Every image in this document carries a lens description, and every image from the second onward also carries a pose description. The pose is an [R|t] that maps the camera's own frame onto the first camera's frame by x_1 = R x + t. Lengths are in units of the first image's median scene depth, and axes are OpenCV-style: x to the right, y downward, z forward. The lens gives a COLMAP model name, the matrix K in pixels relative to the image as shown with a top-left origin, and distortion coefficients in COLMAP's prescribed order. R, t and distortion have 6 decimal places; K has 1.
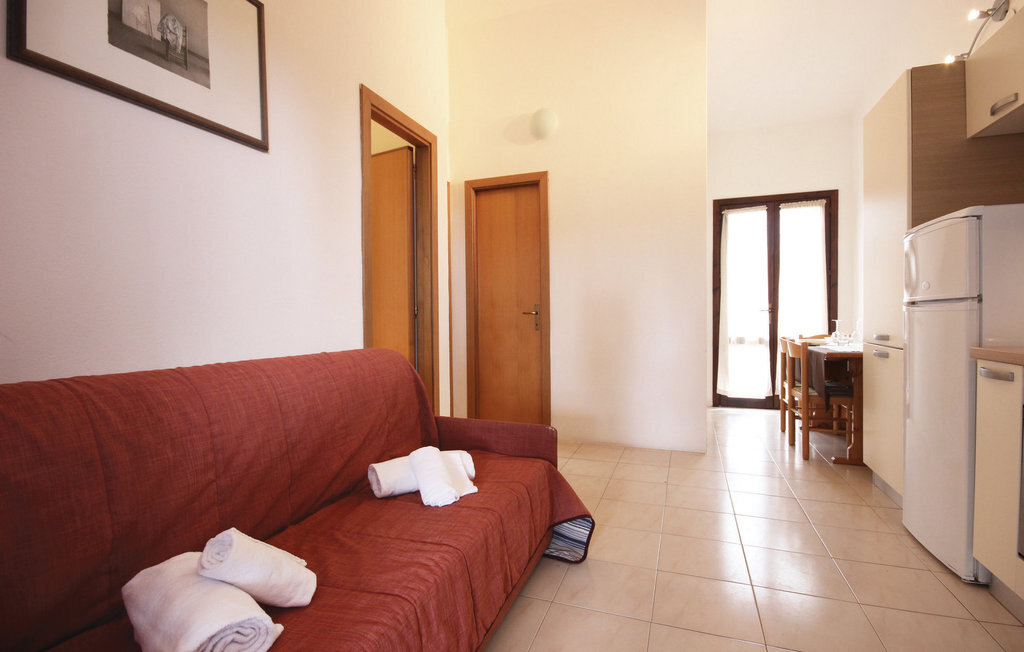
lens RADIAL K [[474.9, 0, 514.0], [0, 474.9, 332.8], [0, 0, 1]] dist [0.011853, -0.013716]
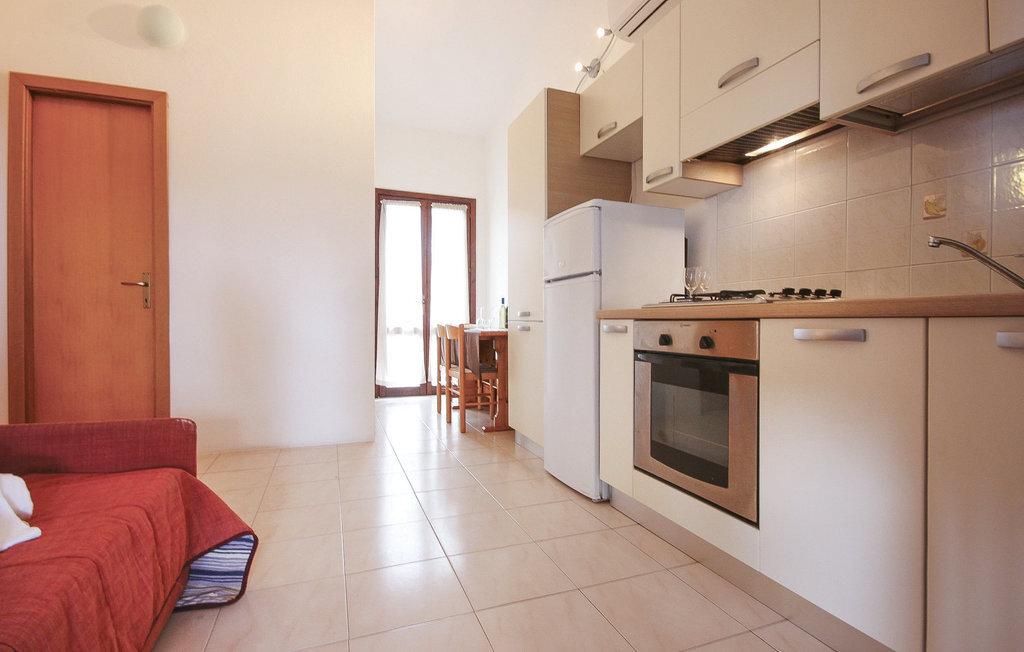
lens RADIAL K [[474.9, 0, 514.0], [0, 474.9, 332.8], [0, 0, 1]] dist [0.011853, -0.013716]
pose [[0.747590, 0.006894, 0.664124, -0.024431], [0.006661, 0.999818, -0.017877, 0.086014], [-0.664127, 0.017788, 0.747408, 0.163255]]
